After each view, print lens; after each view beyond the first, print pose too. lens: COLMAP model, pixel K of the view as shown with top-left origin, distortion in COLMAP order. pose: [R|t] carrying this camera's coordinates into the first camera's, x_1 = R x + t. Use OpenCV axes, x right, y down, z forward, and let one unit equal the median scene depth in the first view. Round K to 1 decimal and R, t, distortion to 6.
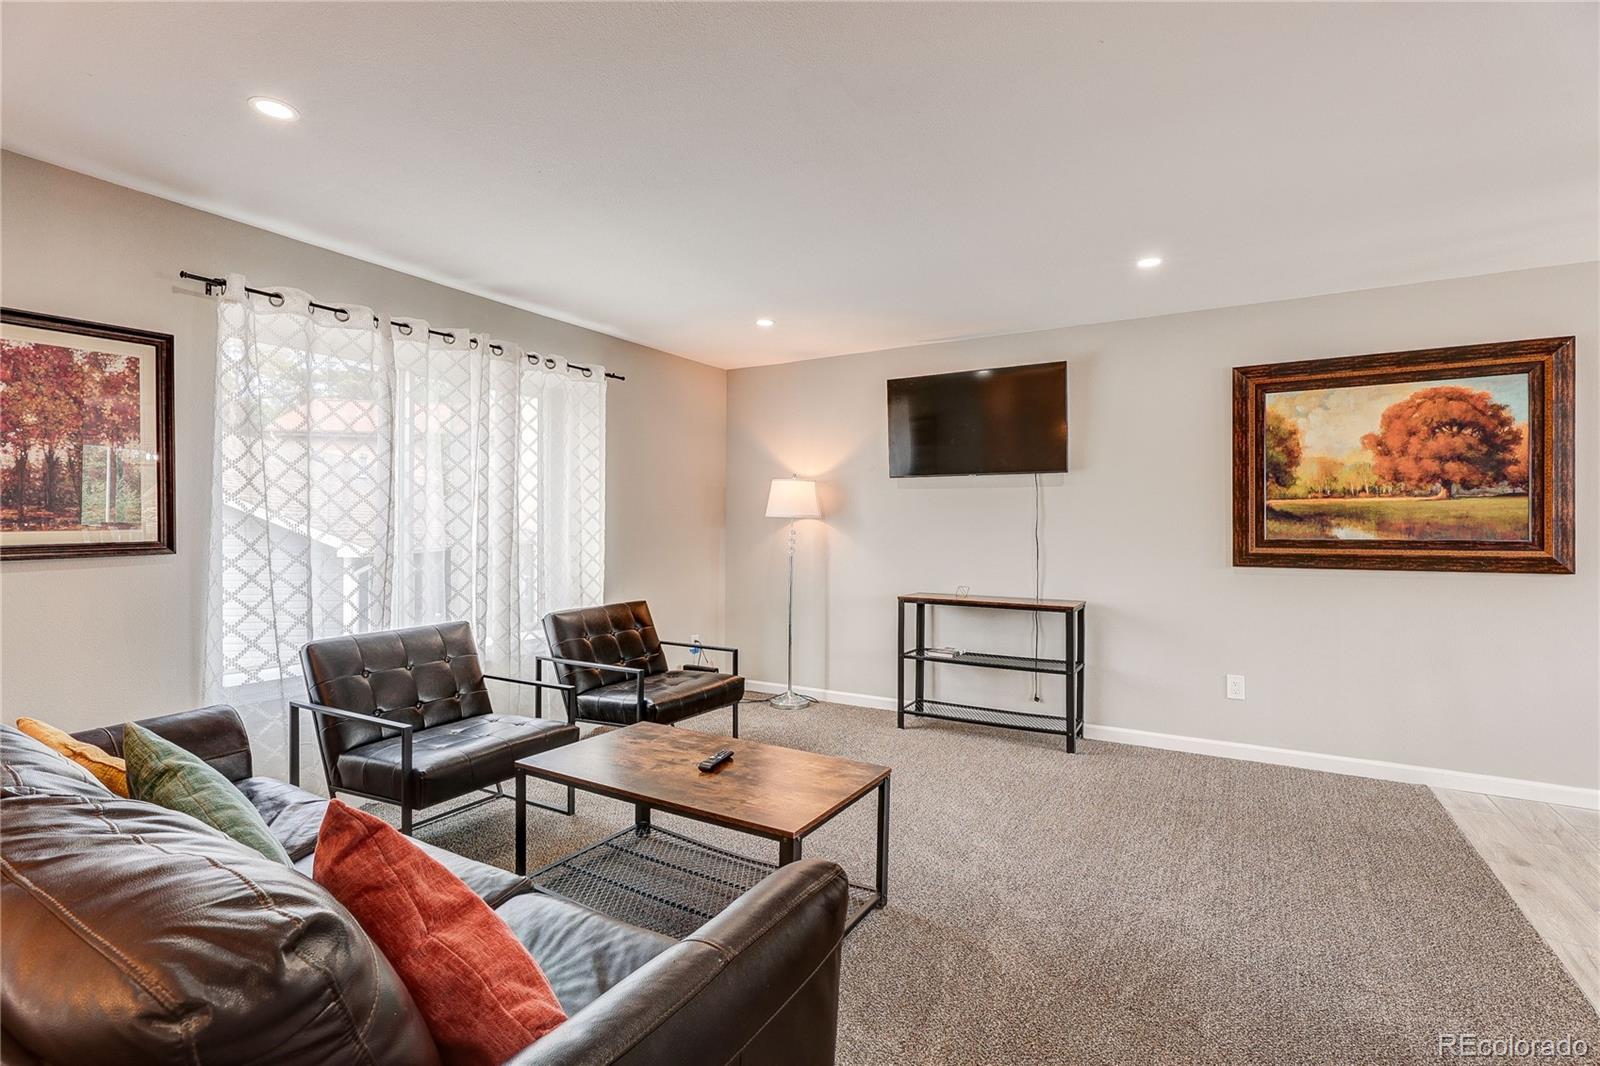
lens RADIAL K [[751.5, 0, 801.0], [0, 751.5, 516.9], [0, 0, 1]] dist [-0.001527, -0.000223]
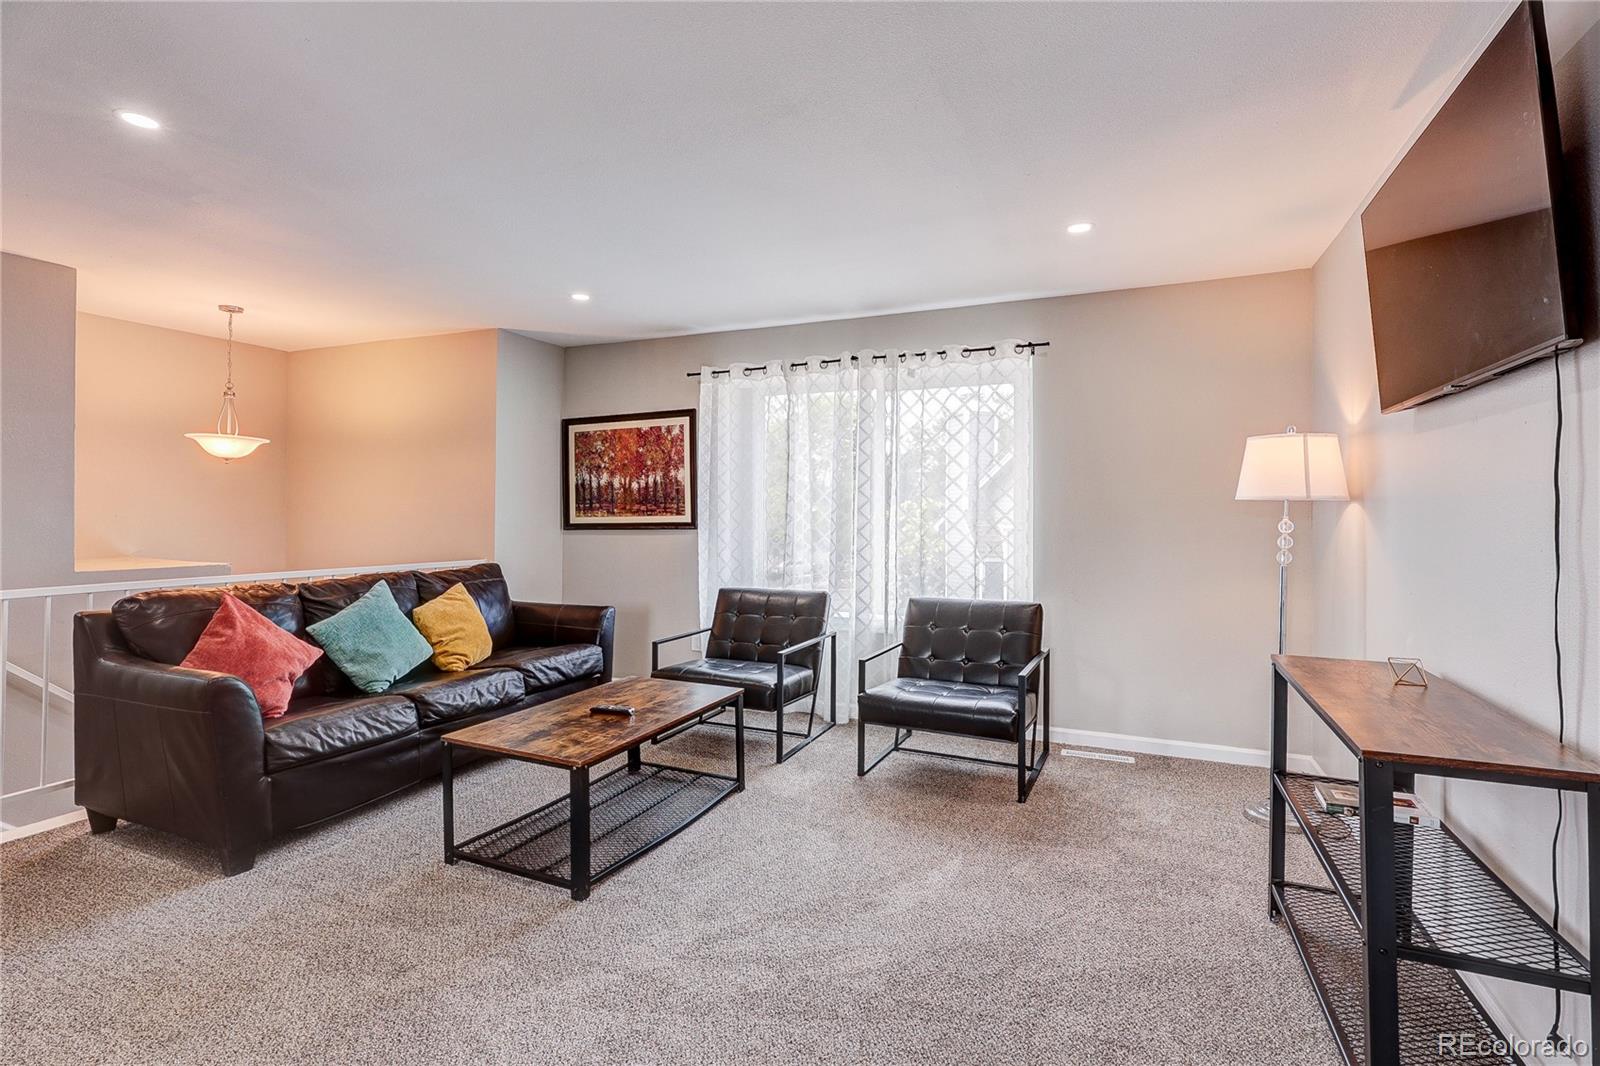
lens RADIAL K [[751.5, 0, 801.0], [0, 751.5, 516.9], [0, 0, 1]] dist [-0.001527, -0.000223]
pose [[0.103389, -0.000819, -0.994641, 1.039626], [0.007341, 0.999973, -0.000060, 0.022798], [0.994614, -0.007295, 0.103392, 1.118830]]
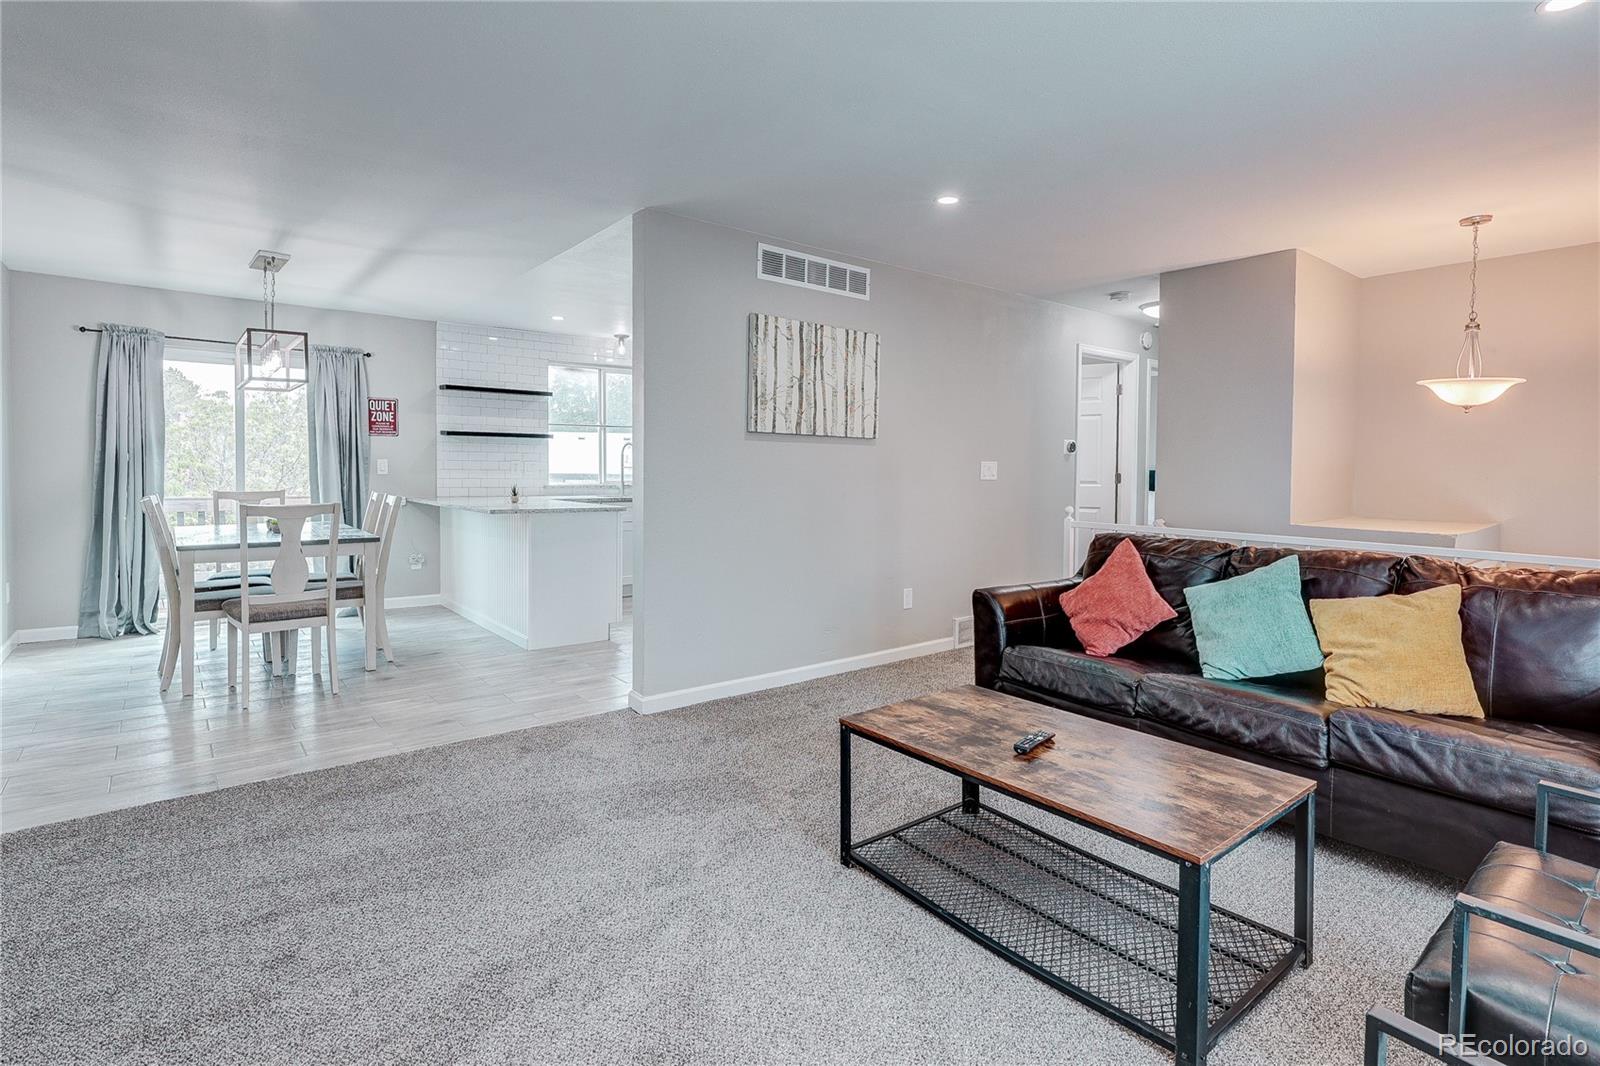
lens RADIAL K [[782.3, 0, 794.5], [0, 782.3, 485.5], [0, 0, 1]] dist [-0.002266, -0.000588]
pose [[-0.933294, -0.026697, 0.358121, -0.159411], [-0.020578, 0.999570, 0.020890, 0.024308], [-0.358524, 0.012127, -0.933442, 1.819546]]
